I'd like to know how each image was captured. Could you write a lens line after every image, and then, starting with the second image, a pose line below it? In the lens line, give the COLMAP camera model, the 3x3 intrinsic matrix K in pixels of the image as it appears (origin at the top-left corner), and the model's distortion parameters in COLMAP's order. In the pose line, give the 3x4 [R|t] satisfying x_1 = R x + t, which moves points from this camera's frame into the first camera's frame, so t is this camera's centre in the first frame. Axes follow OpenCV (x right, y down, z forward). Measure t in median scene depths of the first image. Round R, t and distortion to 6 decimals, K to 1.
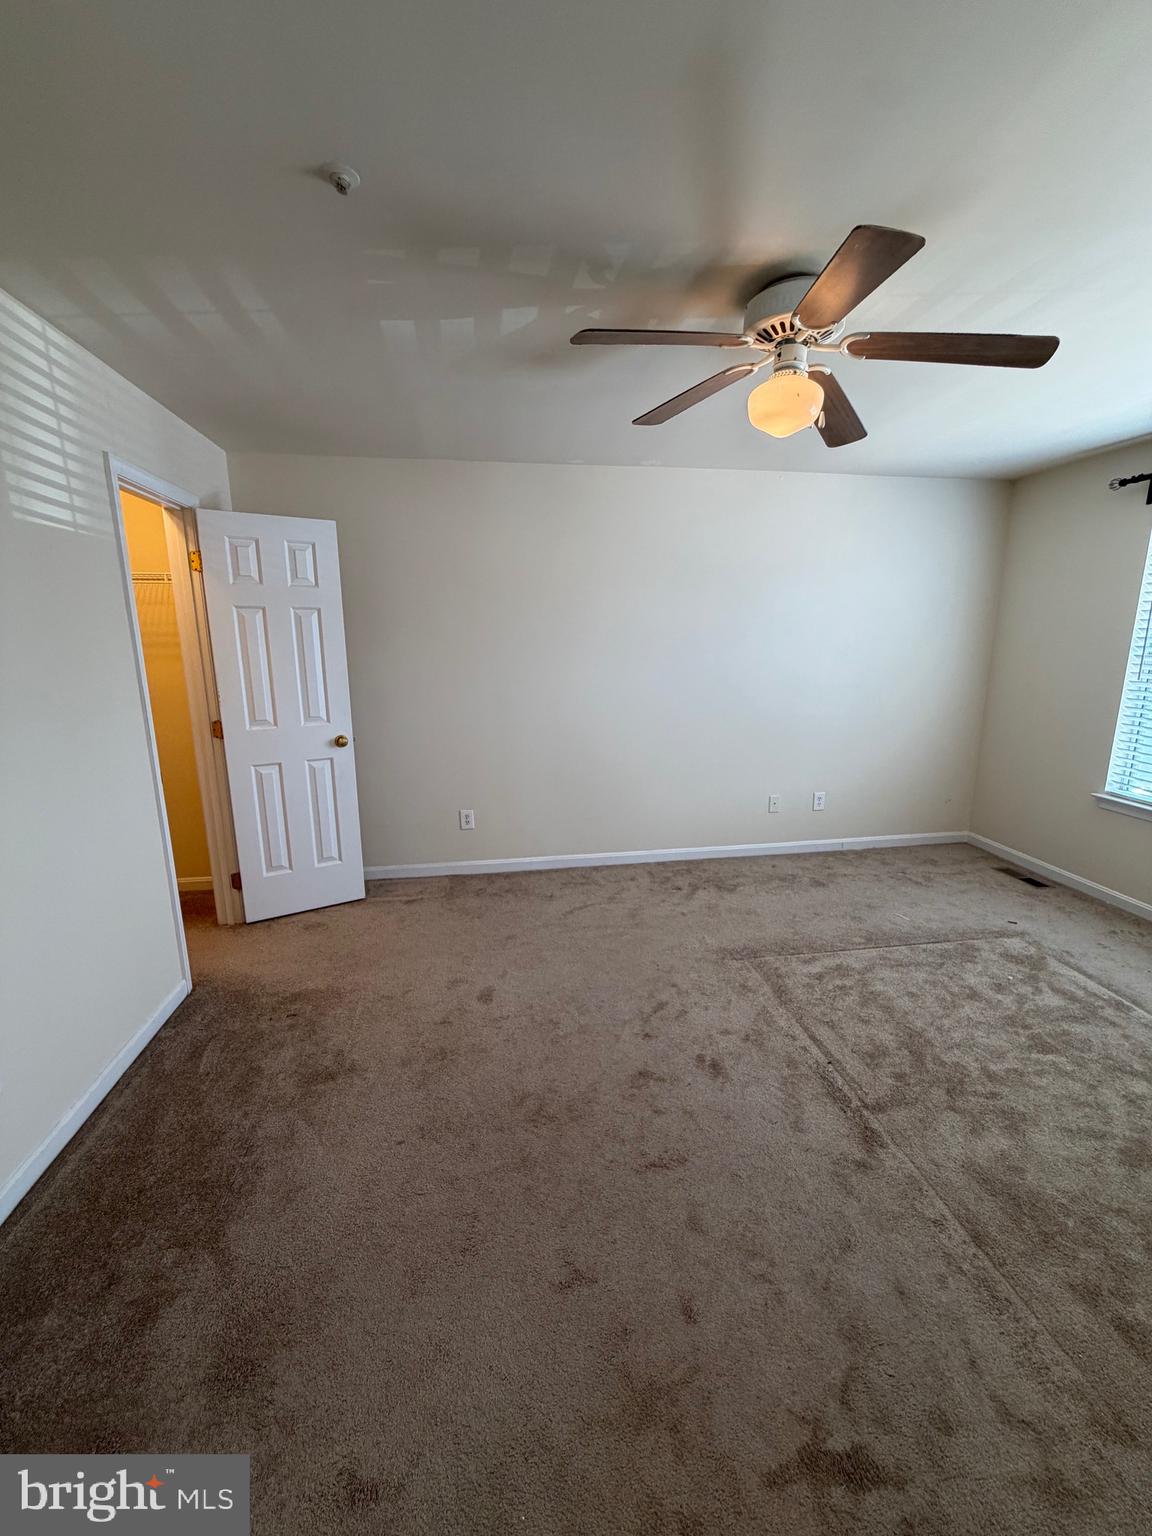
lens RADIAL K [[610.5, 0, 564.2], [0, 610.5, 767.2], [0, 0, 1]] dist [-0.000106, 0.000737]
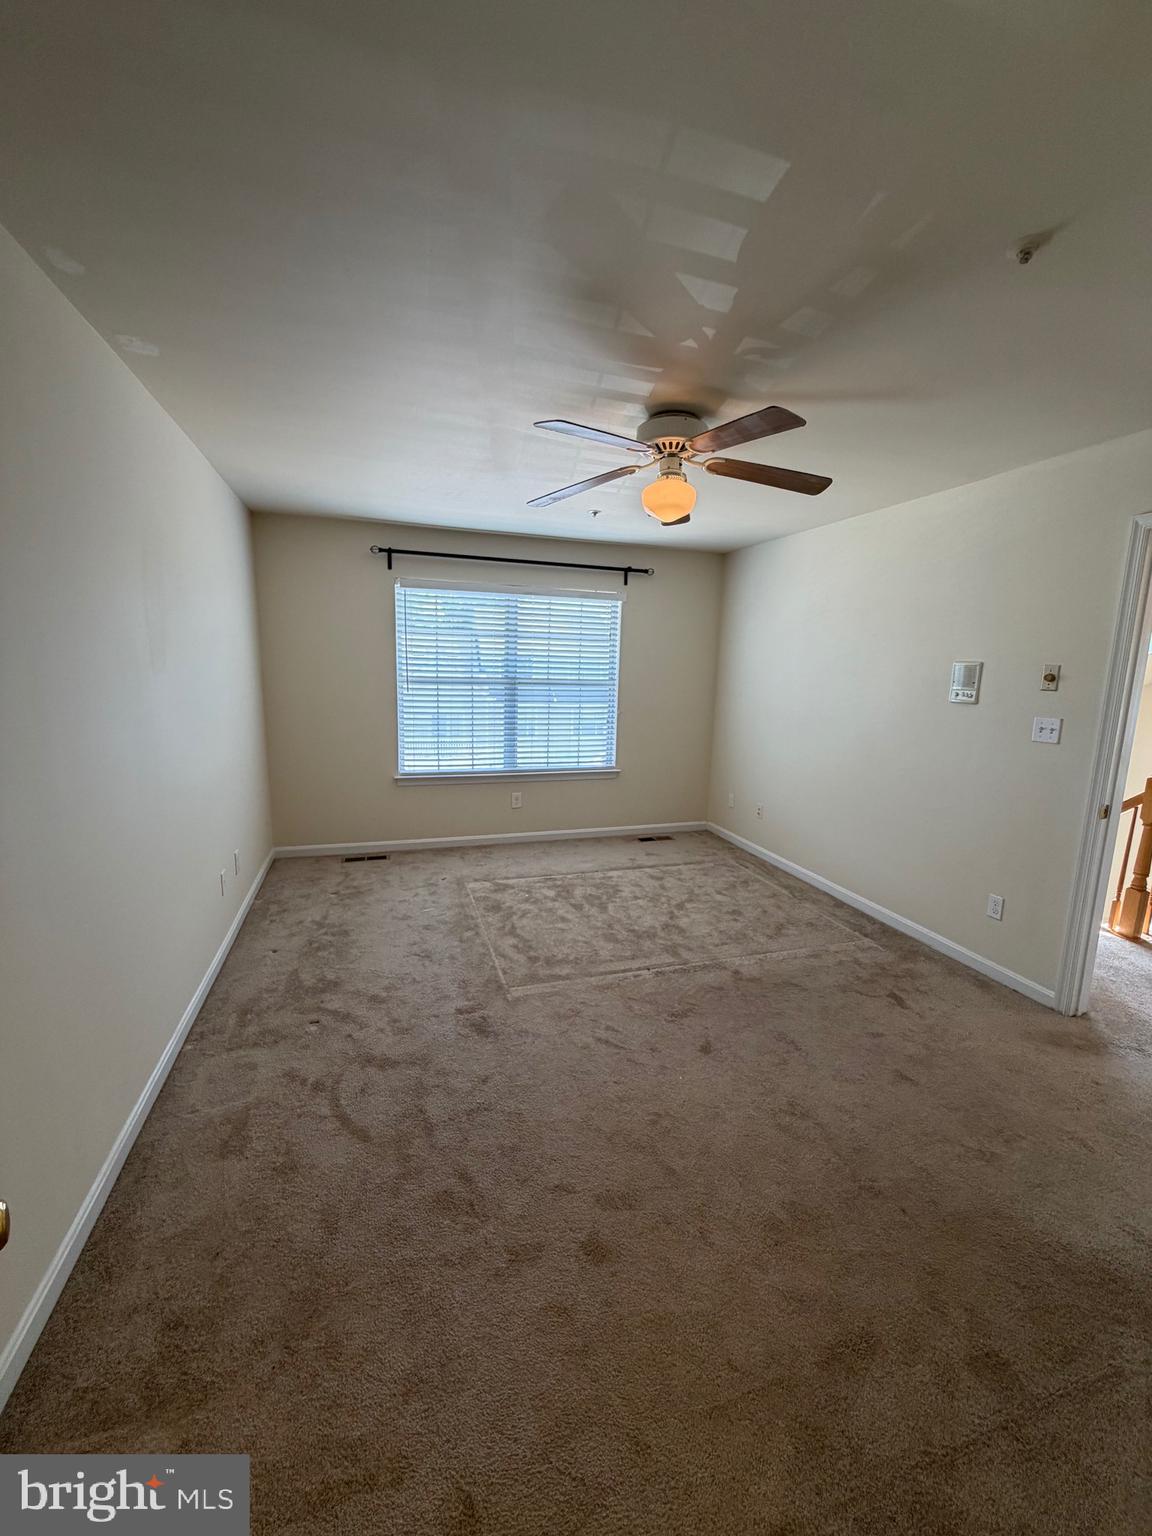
lens RADIAL K [[640.7, 0, 562.0], [0, 640.7, 763.9], [0, 0, 1]] dist [0.000459, 0.000026]
pose [[-0.153228, -0.163428, 0.974583, -0.535982], [0.197136, 0.961351, 0.192203, -0.174088], [-0.968328, 0.221576, -0.115088, 0.764694]]
